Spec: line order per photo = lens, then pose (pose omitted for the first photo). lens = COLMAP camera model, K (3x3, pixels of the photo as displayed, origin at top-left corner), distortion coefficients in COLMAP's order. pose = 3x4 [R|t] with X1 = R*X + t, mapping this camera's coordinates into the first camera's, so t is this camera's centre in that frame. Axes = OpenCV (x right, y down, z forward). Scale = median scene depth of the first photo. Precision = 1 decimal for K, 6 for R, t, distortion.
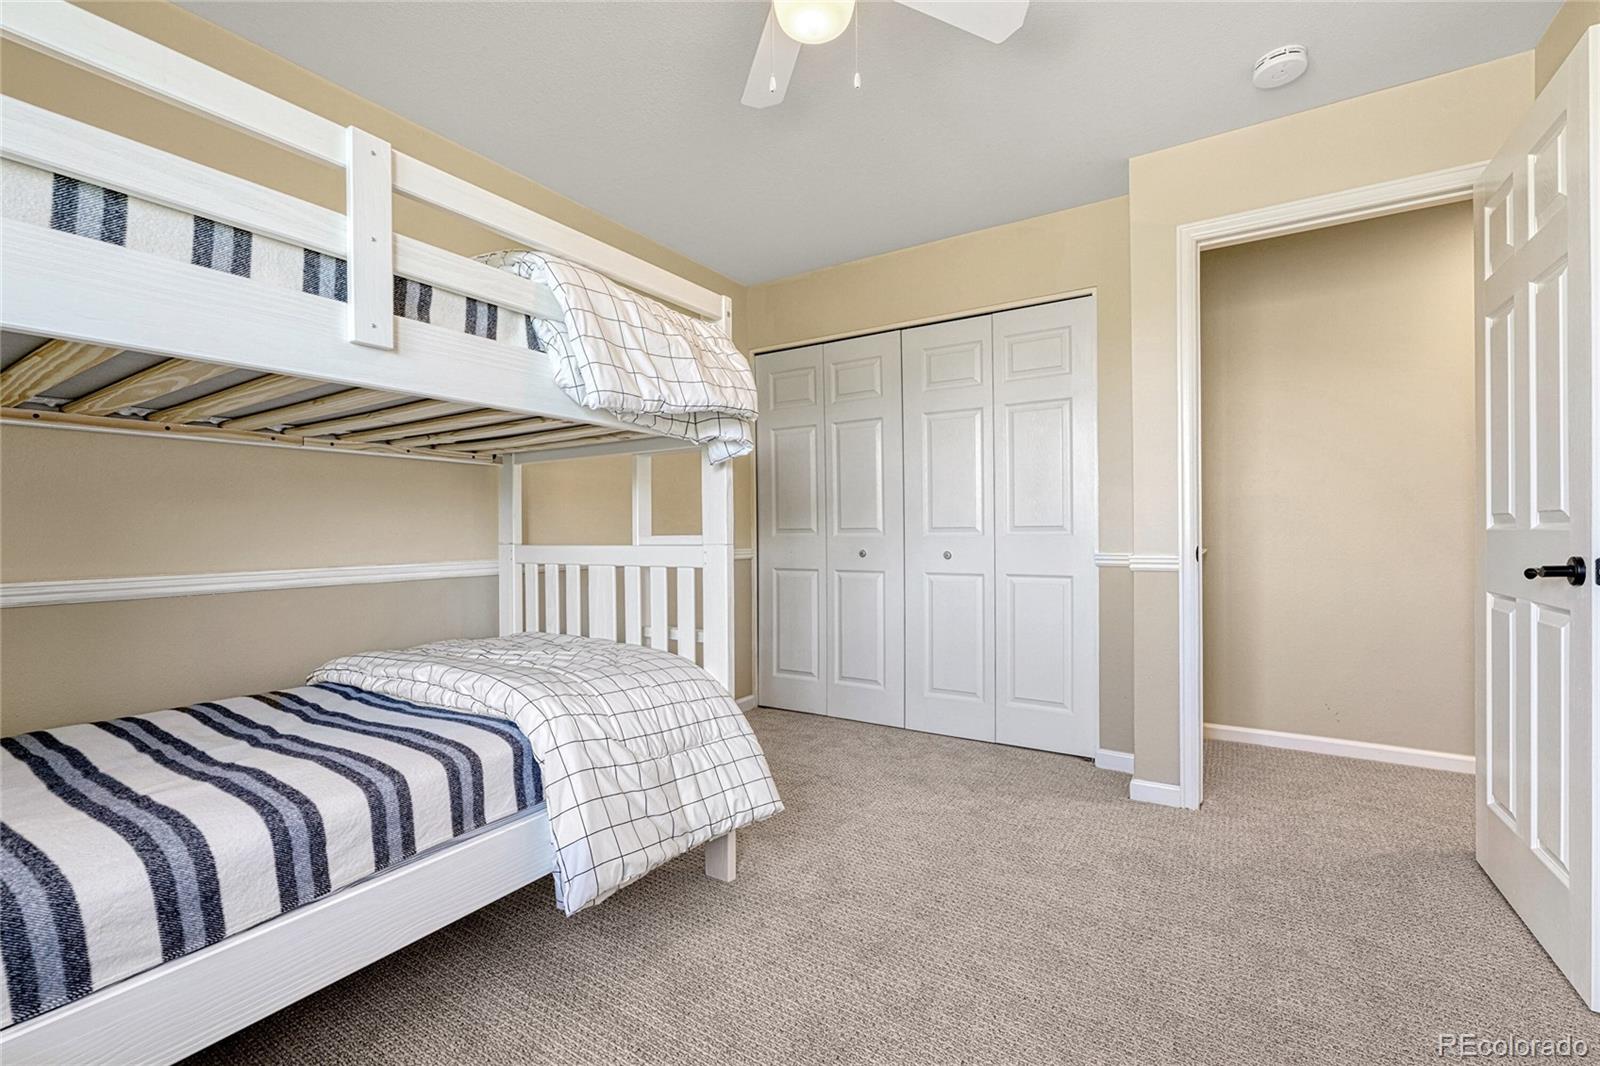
lens RADIAL K [[674.2, 0, 807.2], [0, 674.2, 538.9], [0, 0, 1]] dist [0.002788, -0.000354]
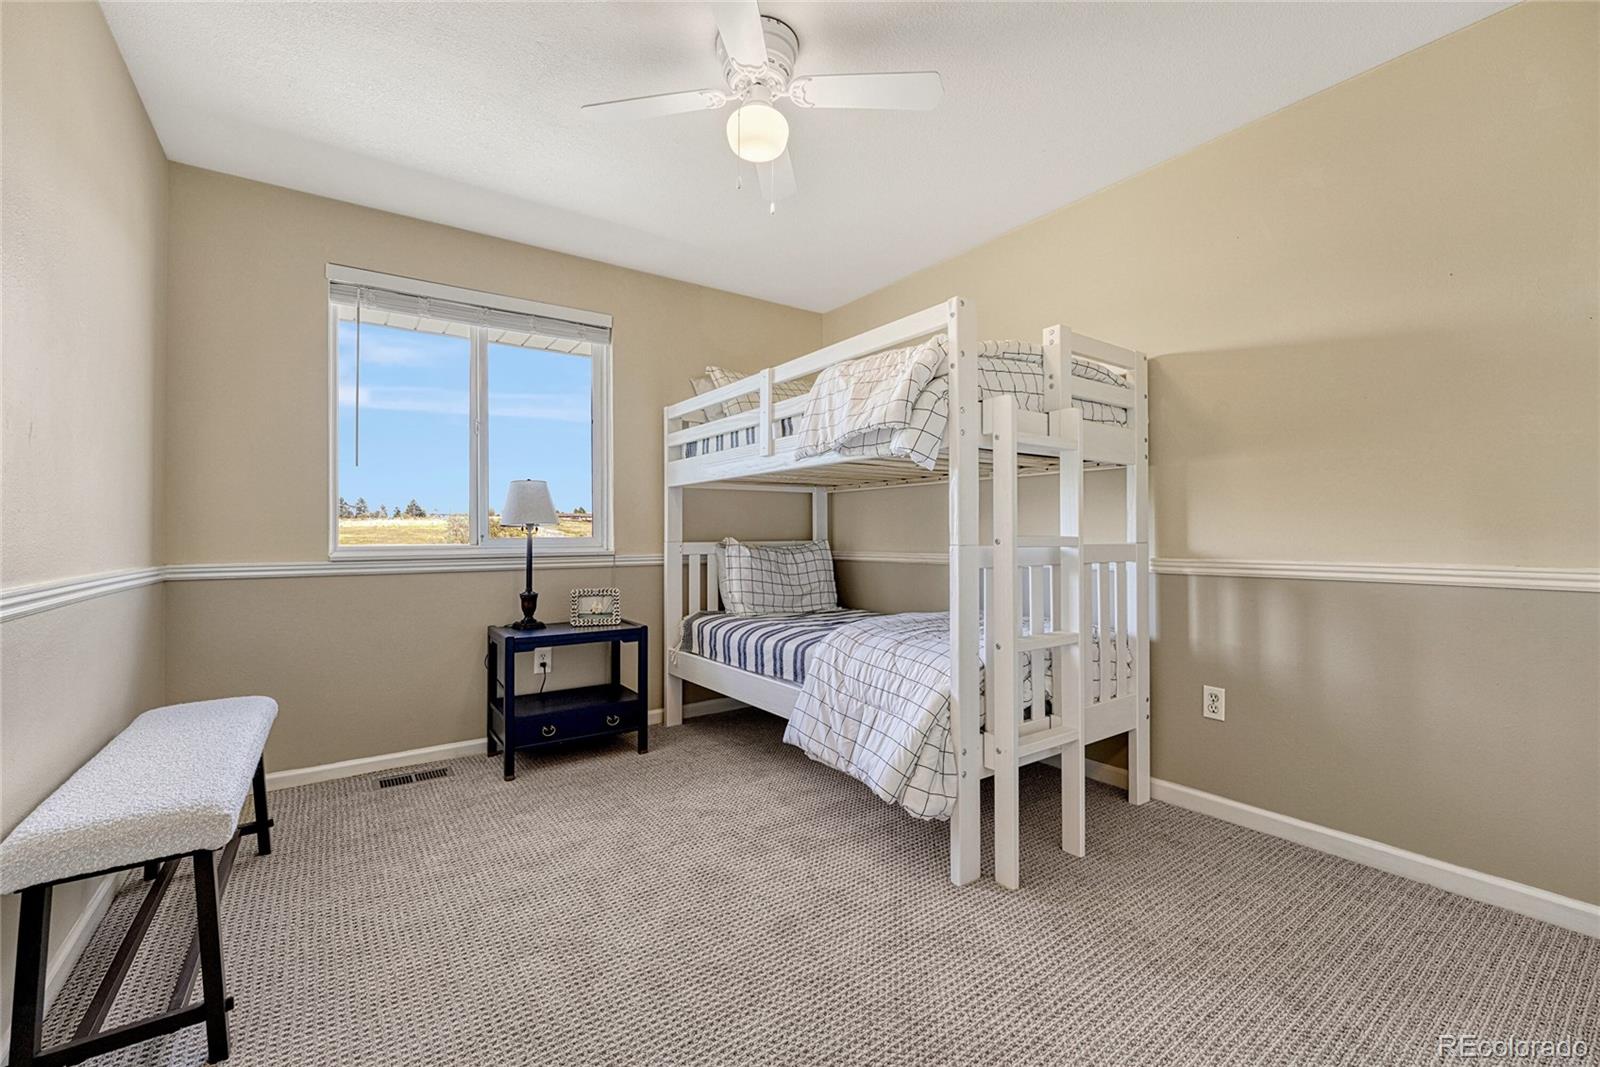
lens RADIAL K [[674.2, 0, 807.0], [0, 674.2, 523.7], [0, 0, 1]] dist [0.002788, -0.000354]
pose [[-0.359108, -0.003370, -0.933290, 1.482314], [0.002297, 0.999987, -0.004495, -0.030648], [0.933293, -0.003758, -0.359096, 1.909510]]
